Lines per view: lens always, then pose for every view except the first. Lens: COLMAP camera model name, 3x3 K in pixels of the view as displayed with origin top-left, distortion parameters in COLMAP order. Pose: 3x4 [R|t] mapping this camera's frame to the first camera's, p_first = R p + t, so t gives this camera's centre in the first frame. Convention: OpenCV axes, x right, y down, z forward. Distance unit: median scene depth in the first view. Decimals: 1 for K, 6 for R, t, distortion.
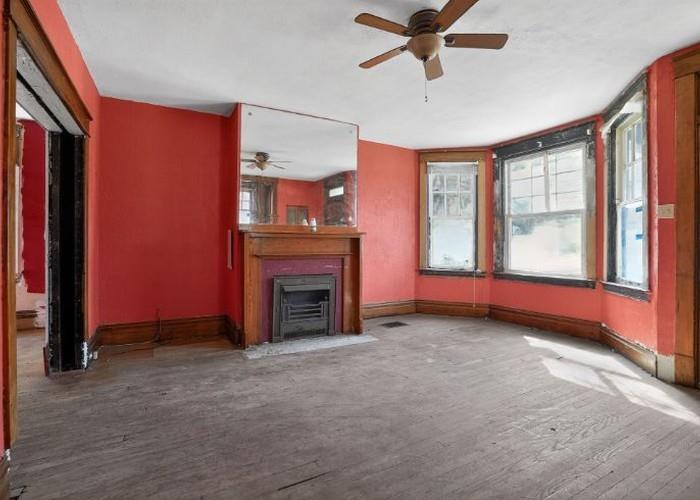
lens RADIAL K [[354.8, 0, 356.8], [0, 354.8, 242.1], [0, 0, 1]] dist [-0.065195, 0.029440]
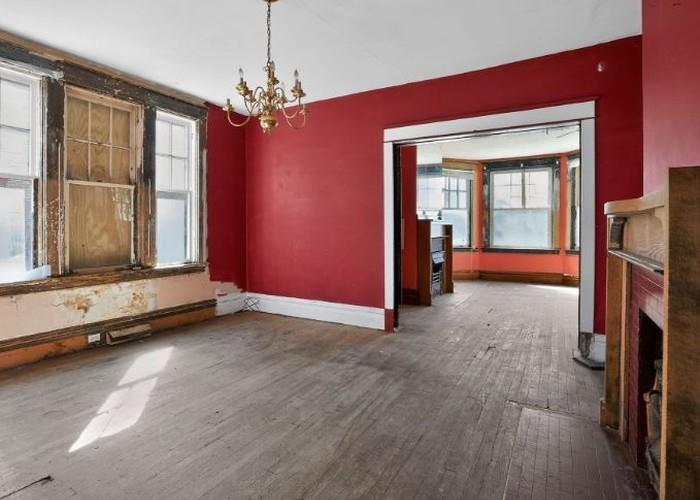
lens RADIAL K [[390.5, 0, 296.8], [0, 390.5, 225.7], [0, 0, 1]] dist [-0.044278, -0.000017]
pose [[0.890650, -0.001885, 0.454686, -1.318454], [0.001295, 0.999998, 0.001608, -0.011104], [-0.454688, -0.000844, 0.890650, -0.100133]]
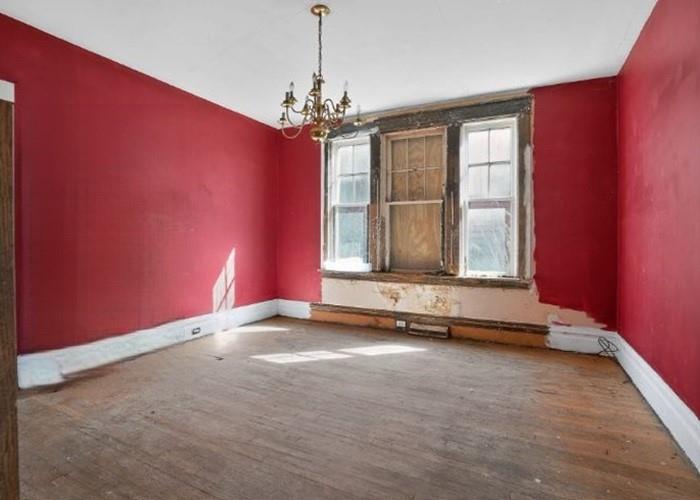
lens RADIAL K [[354.8, 0, 356.8], [0, 354.8, 242.1], [0, 0, 1]] dist [-0.065195, 0.029440]
pose [[0.569012, 0.004731, -0.822315, -0.564566], [0.002665, 0.999968, 0.007597, -0.001151], [0.822325, -0.006514, 0.568981, 0.195116]]
